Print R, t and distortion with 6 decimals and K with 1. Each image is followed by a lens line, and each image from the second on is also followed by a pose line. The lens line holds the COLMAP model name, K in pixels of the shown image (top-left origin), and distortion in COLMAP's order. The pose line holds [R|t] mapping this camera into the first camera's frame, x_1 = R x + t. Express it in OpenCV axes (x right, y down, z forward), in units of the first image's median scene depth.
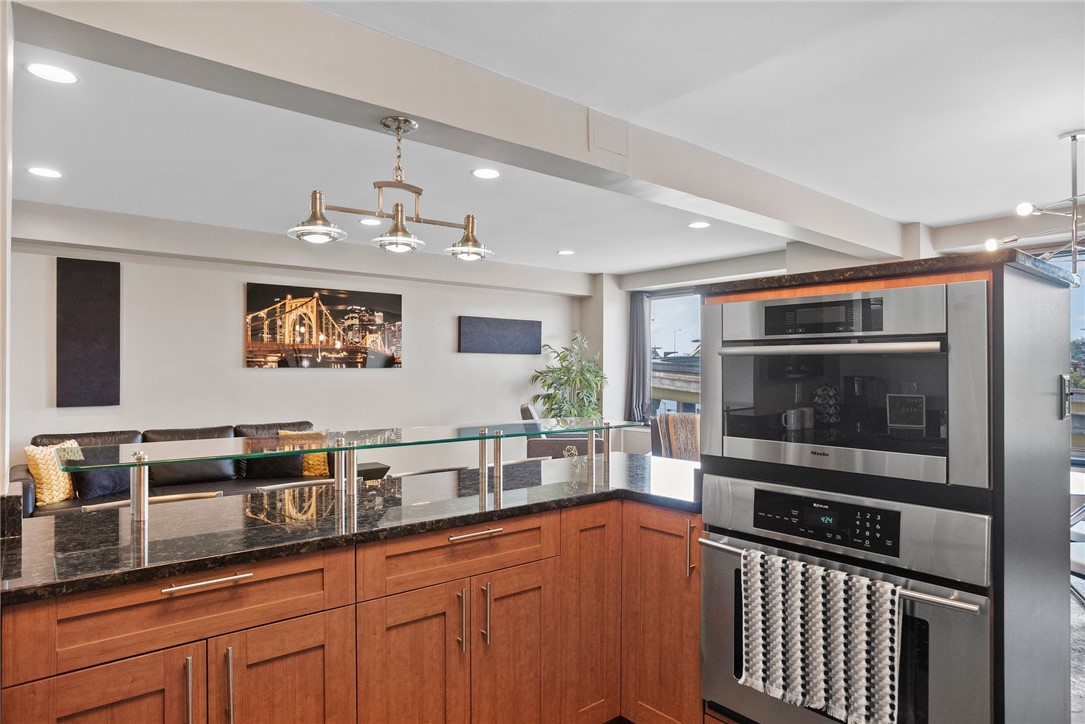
lens RADIAL K [[609.4, 0, 539.6], [0, 609.4, 367.5], [0, 0, 1]] dist [-0.007348, -0.000238]
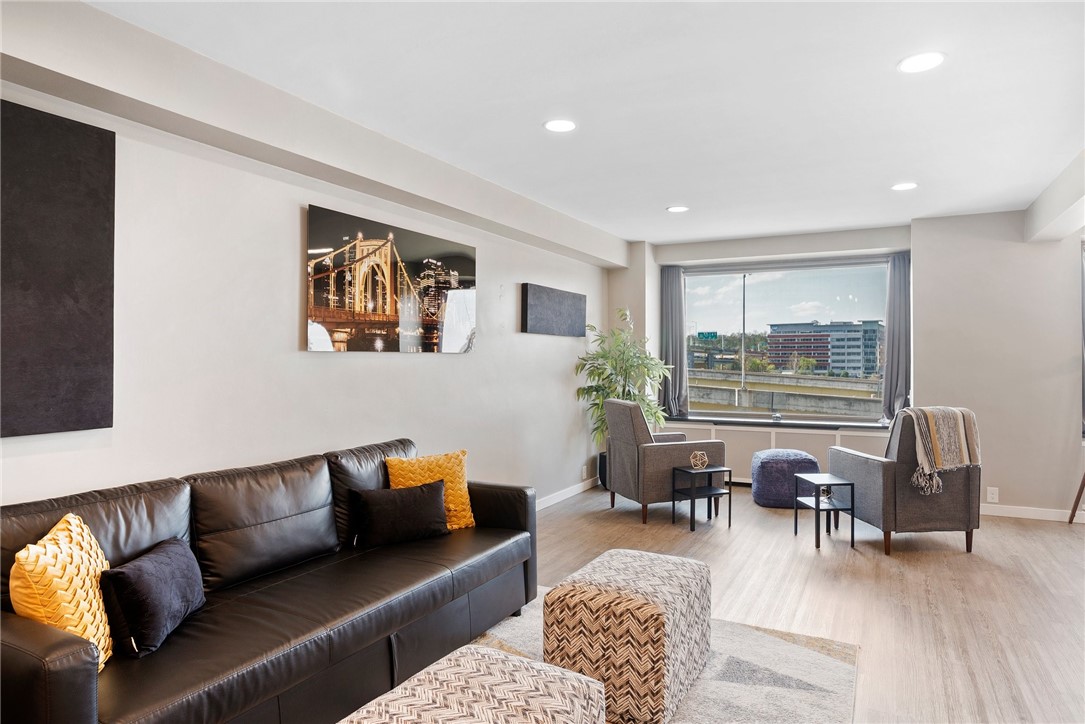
lens RADIAL K [[636.4, 0, 554.0], [0, 636.4, 356.2], [0, 0, 1]] dist [-0.004929, -0.001020]
pose [[0.915140, 0.001512, 0.403133, -0.480075], [-0.002192, 0.999997, 0.001225, 0.003881], [-0.403130, -0.002005, 0.915141, 0.328887]]
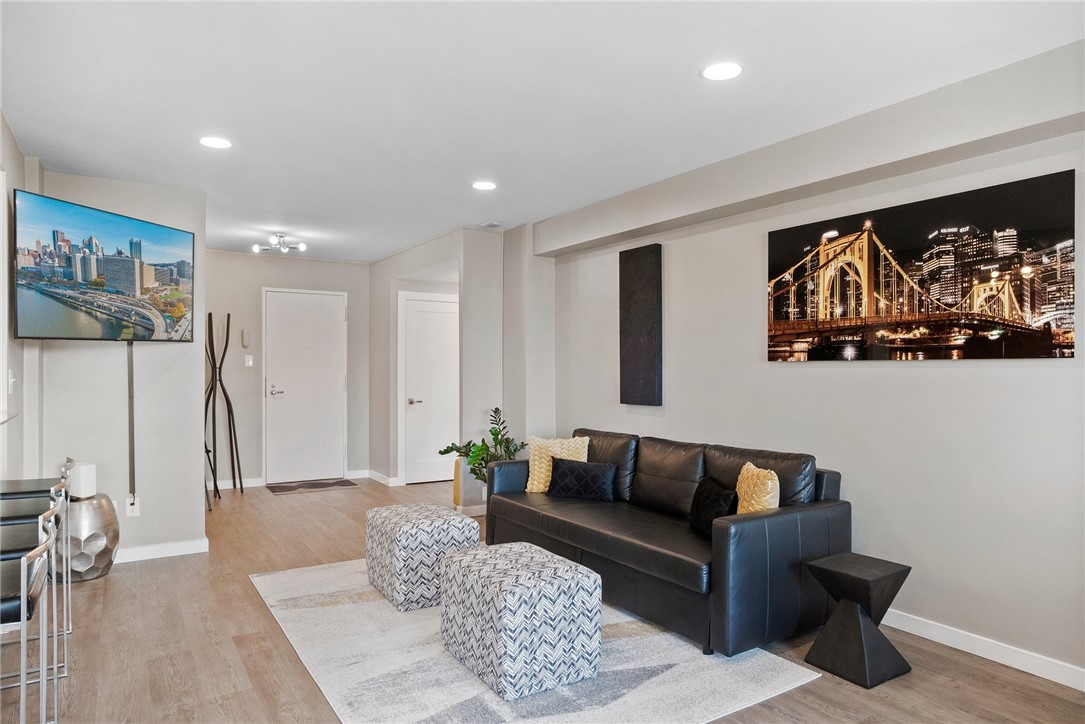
lens RADIAL K [[675.7, 0, 547.0], [0, 675.7, 364.8], [0, 0, 1]] dist [-0.000678, 0.000225]
pose [[-0.074653, -0.006274, -0.997190, 0.250222], [0.002178, 0.999977, -0.006455, 0.007688], [0.997207, -0.002654, -0.074637, 0.765270]]
